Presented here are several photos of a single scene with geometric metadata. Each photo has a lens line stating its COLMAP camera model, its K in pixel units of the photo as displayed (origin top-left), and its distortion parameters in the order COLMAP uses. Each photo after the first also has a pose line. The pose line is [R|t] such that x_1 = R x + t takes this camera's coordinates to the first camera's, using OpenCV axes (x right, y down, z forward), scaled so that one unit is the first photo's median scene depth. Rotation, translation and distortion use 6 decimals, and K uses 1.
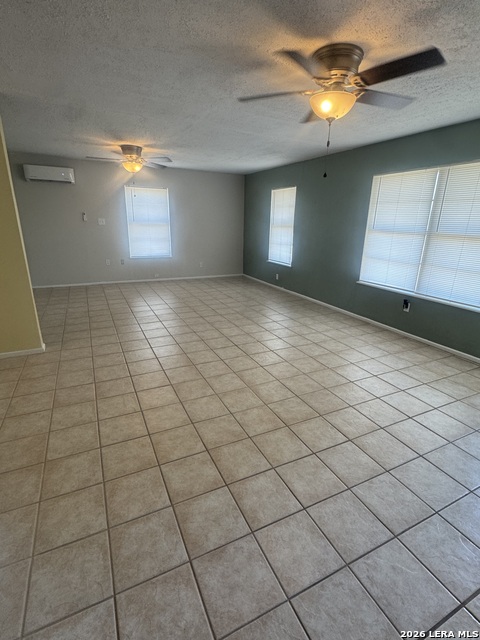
lens RADIAL K [[313.7, 0, 240.0], [0, 313.7, 320.0], [0, 0, 1]] dist [0.000002, 0.000206]
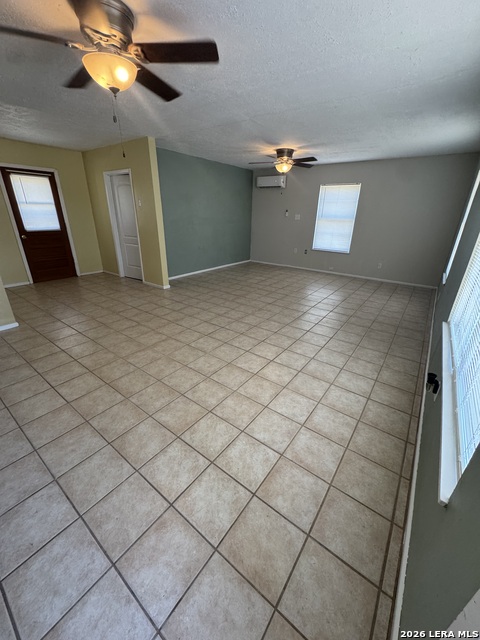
lens RADIAL K [[256.8, 0, 238.3], [0, 256.8, 318.3], [0, 0, 1]] dist [0.000850, 0.000009]
pose [[0.456997, 0.327502, -0.826980, 0.611160], [-0.282761, 0.935007, 0.214027, -0.128779], [0.843327, 0.136028, 0.519900, 0.469445]]
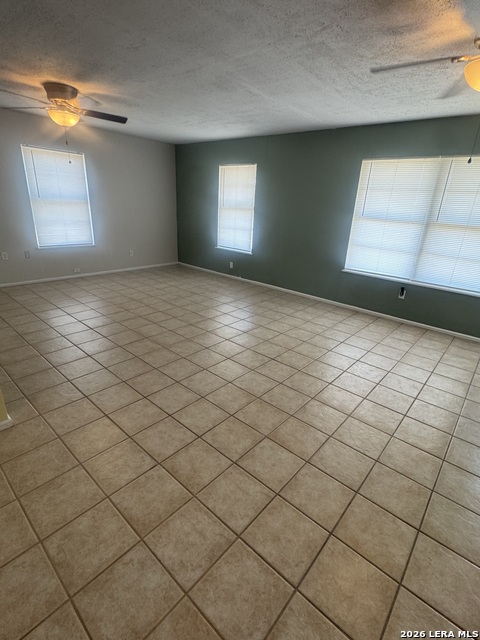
lens RADIAL K [[313.7, 0, 240.0], [0, 313.7, 320.0], [0, 0, 1]] dist [0.000002, 0.000206]
pose [[0.920279, -0.113243, 0.374516, -0.320555], [0.087665, 0.992542, 0.084702, -0.082109], [-0.381315, -0.045118, 0.923343, 0.220002]]
